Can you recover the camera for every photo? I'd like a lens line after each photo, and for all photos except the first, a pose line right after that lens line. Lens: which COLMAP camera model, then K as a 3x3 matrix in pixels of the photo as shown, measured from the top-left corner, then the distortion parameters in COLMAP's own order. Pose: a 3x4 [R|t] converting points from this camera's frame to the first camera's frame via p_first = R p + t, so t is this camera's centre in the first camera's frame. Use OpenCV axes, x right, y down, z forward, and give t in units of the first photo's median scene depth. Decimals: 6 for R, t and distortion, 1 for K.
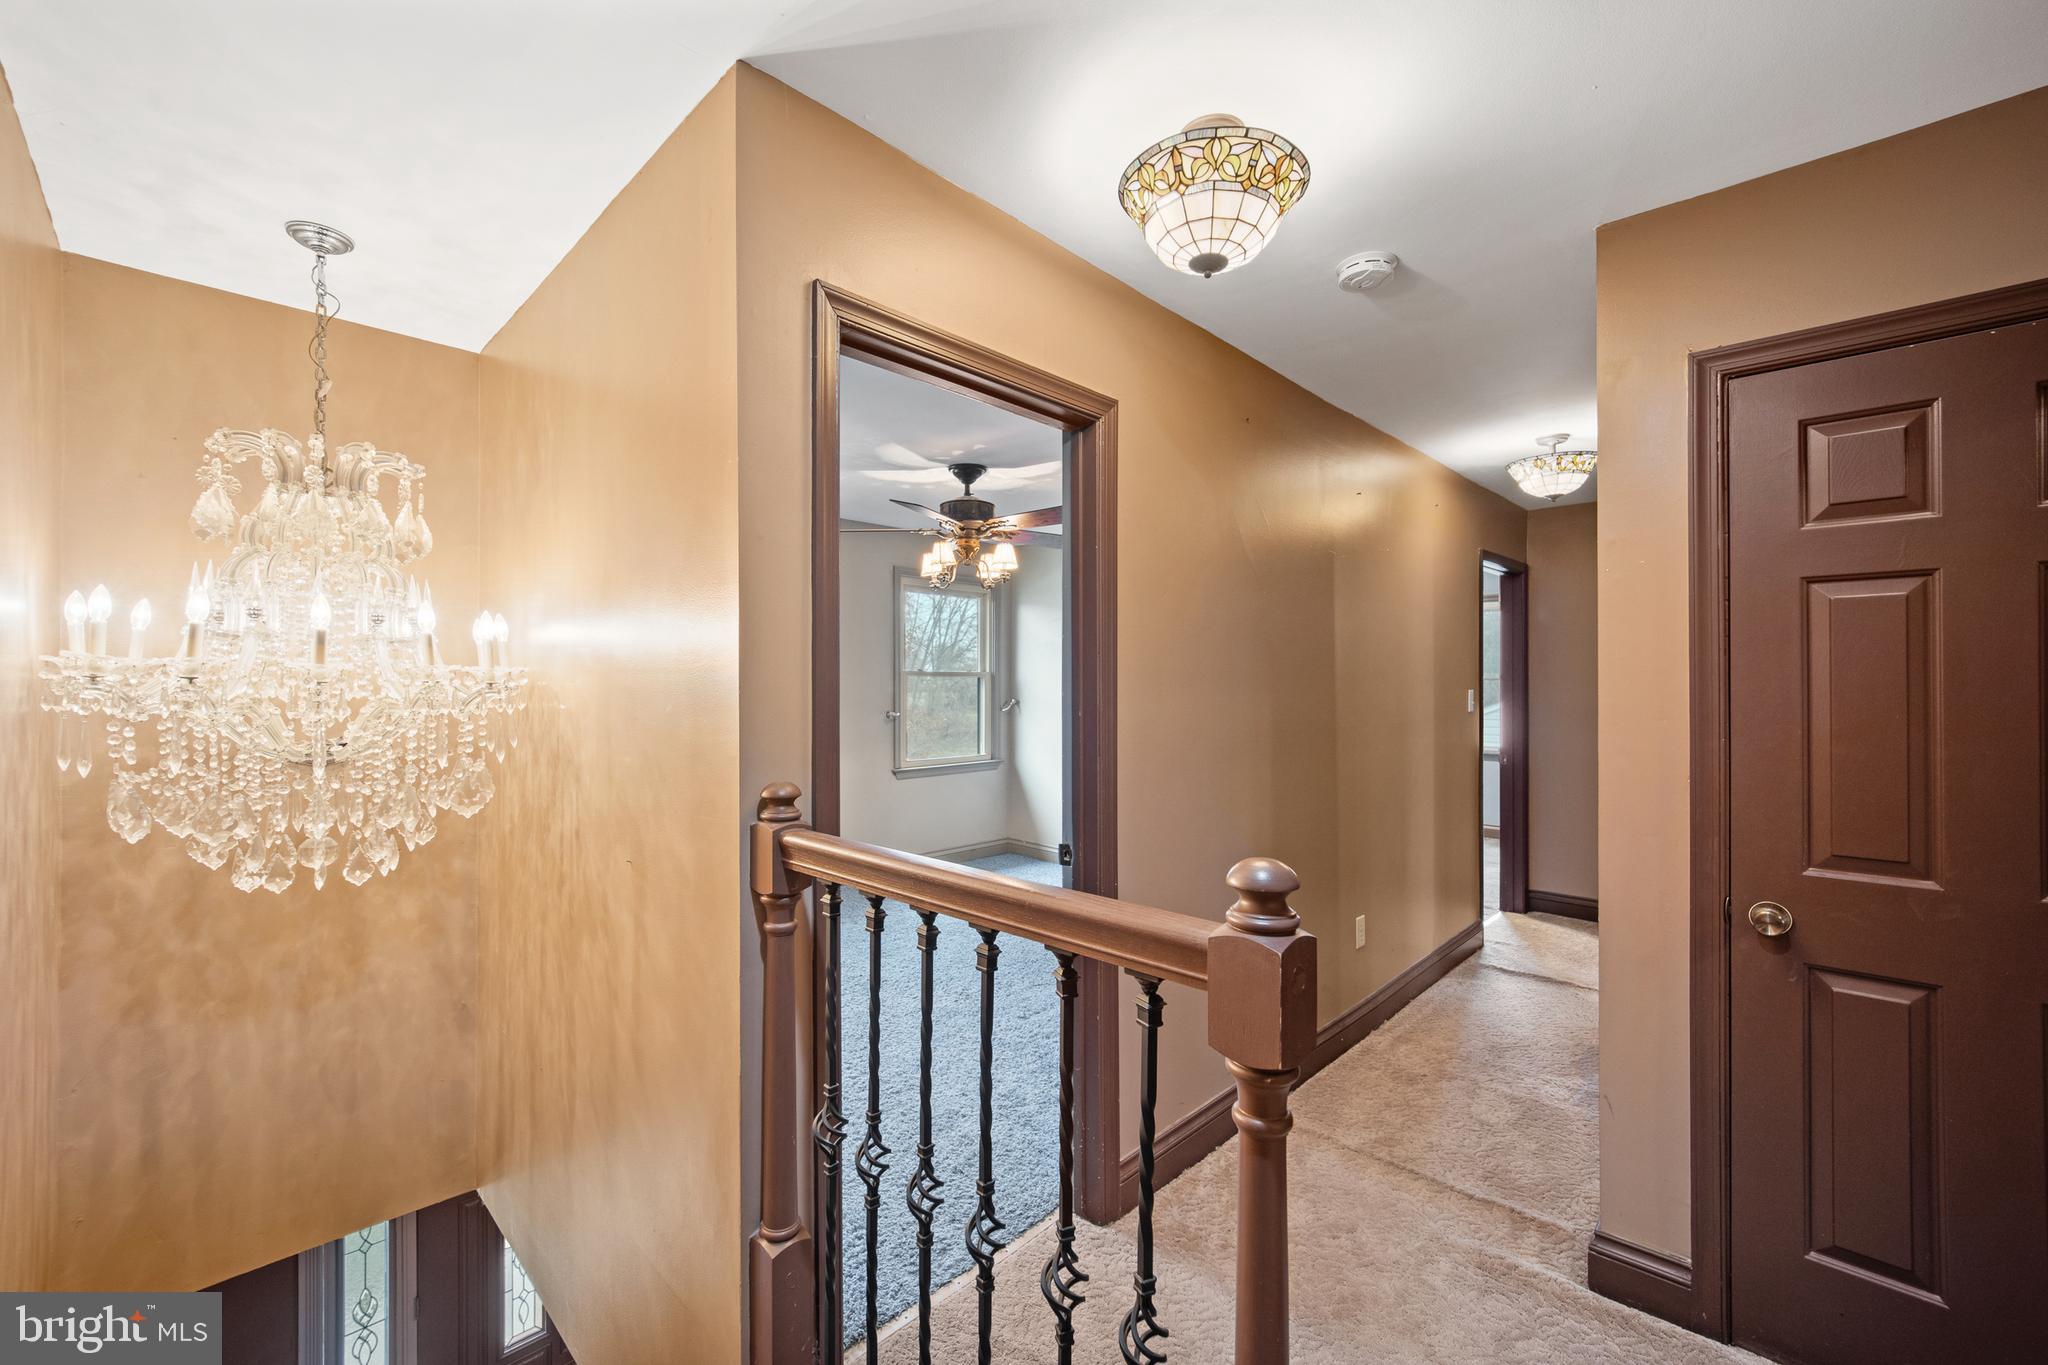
lens RADIAL K [[832.5, 0, 1042.9], [0, 832.5, 686.4], [0, 0, 1]] dist [-0.000008, -0.000033]
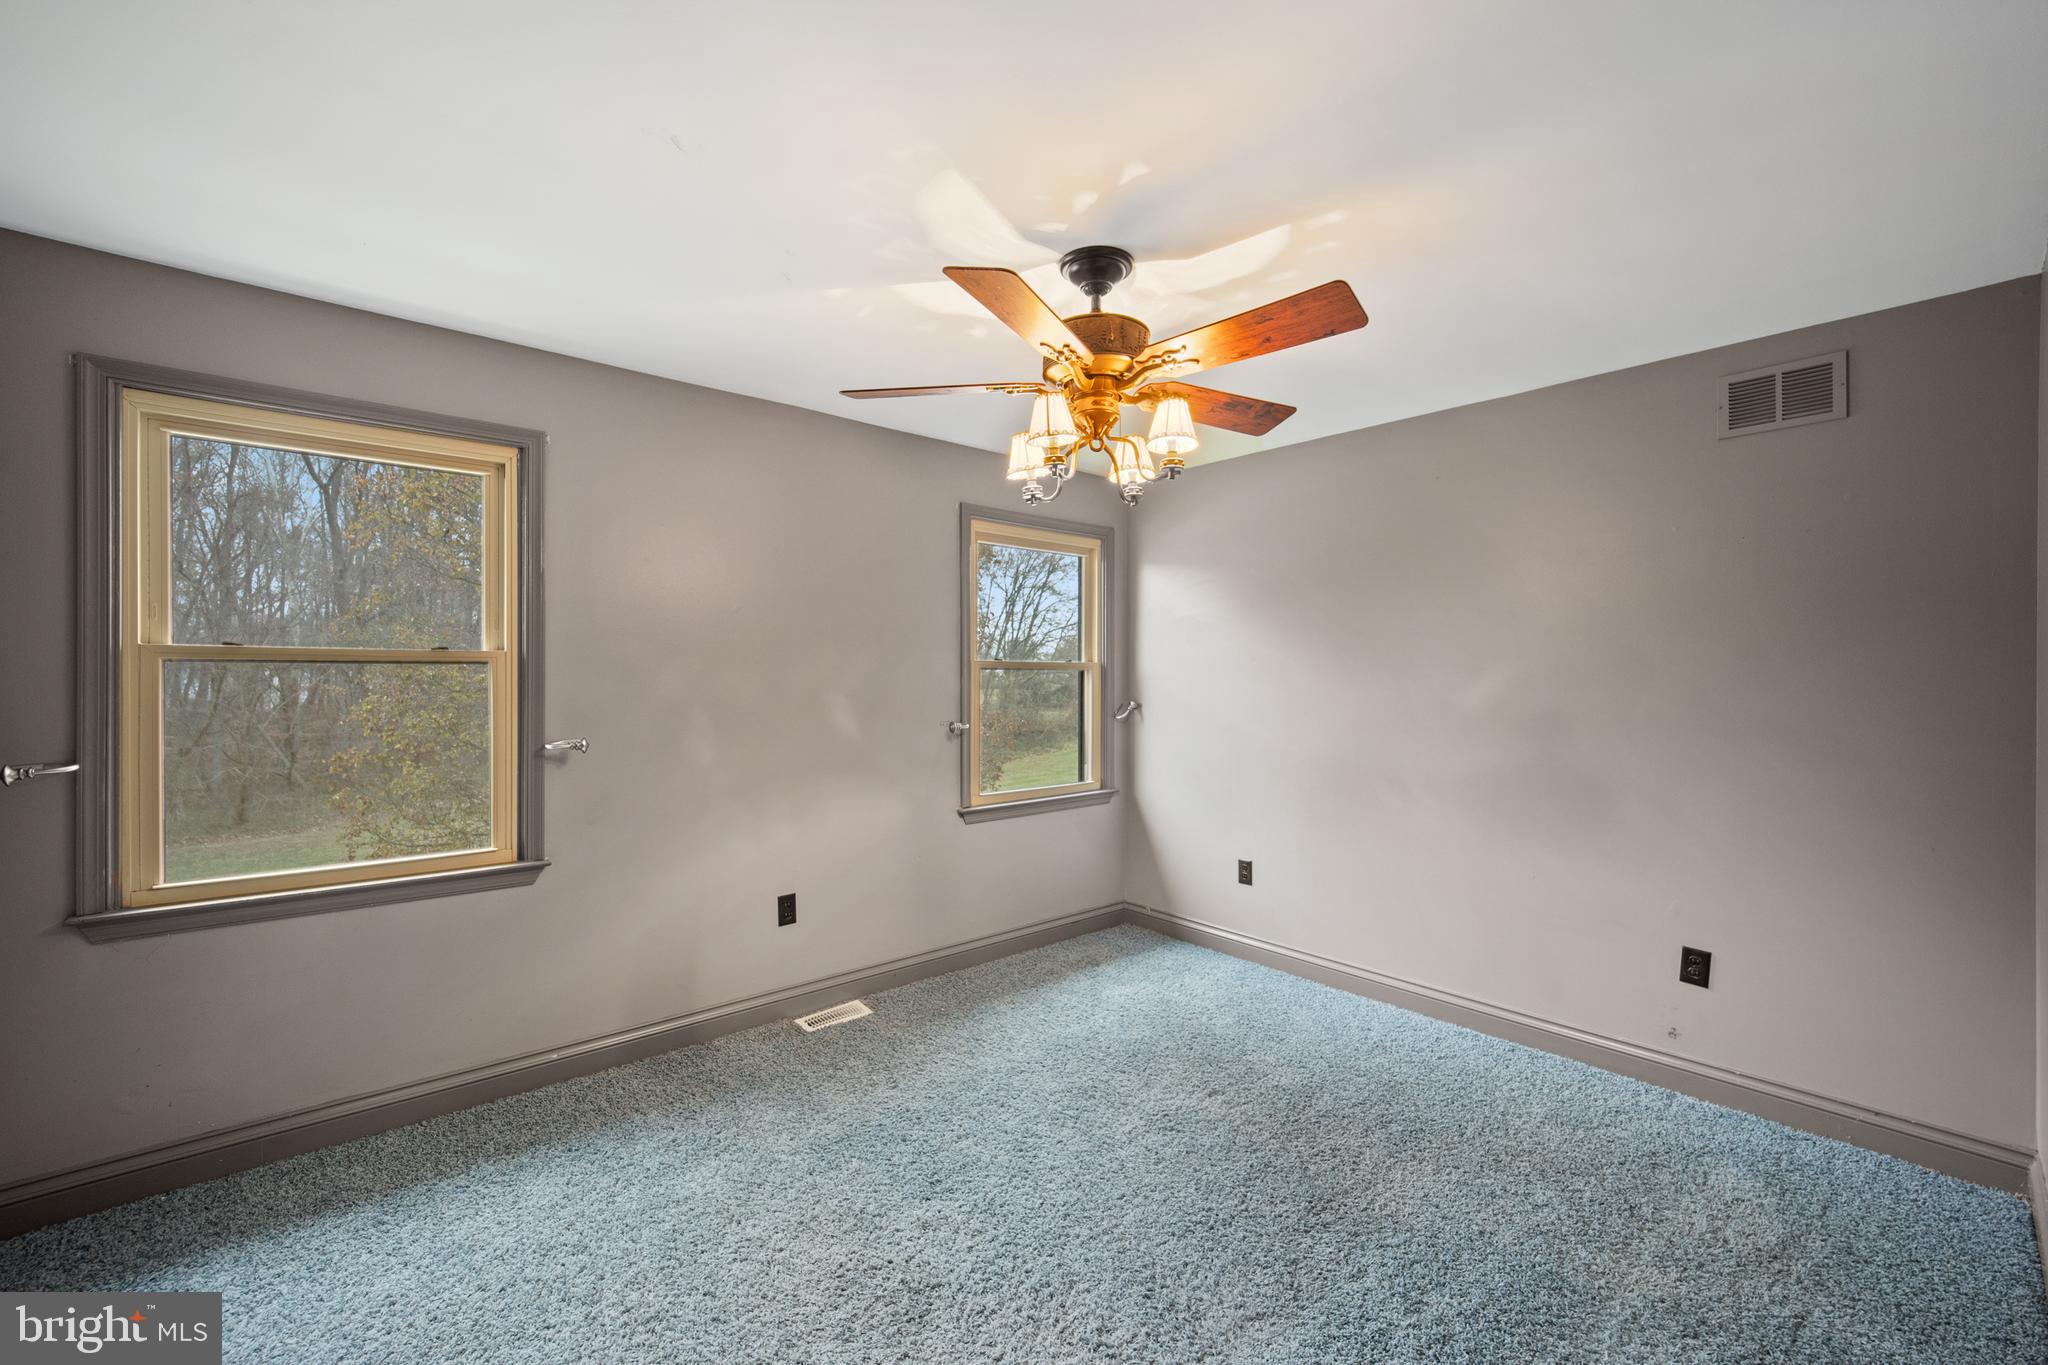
lens RADIAL K [[832.5, 0, 1029.9], [0, 832.5, 682.8], [0, 0, 1]] dist [-0.000008, -0.000033]
pose [[0.994988, -0.002034, -0.099972, -0.051502], [0.002037, 0.999998, -0.000067, -0.000258], [0.099972, -0.000137, 0.994990, 0.307499]]
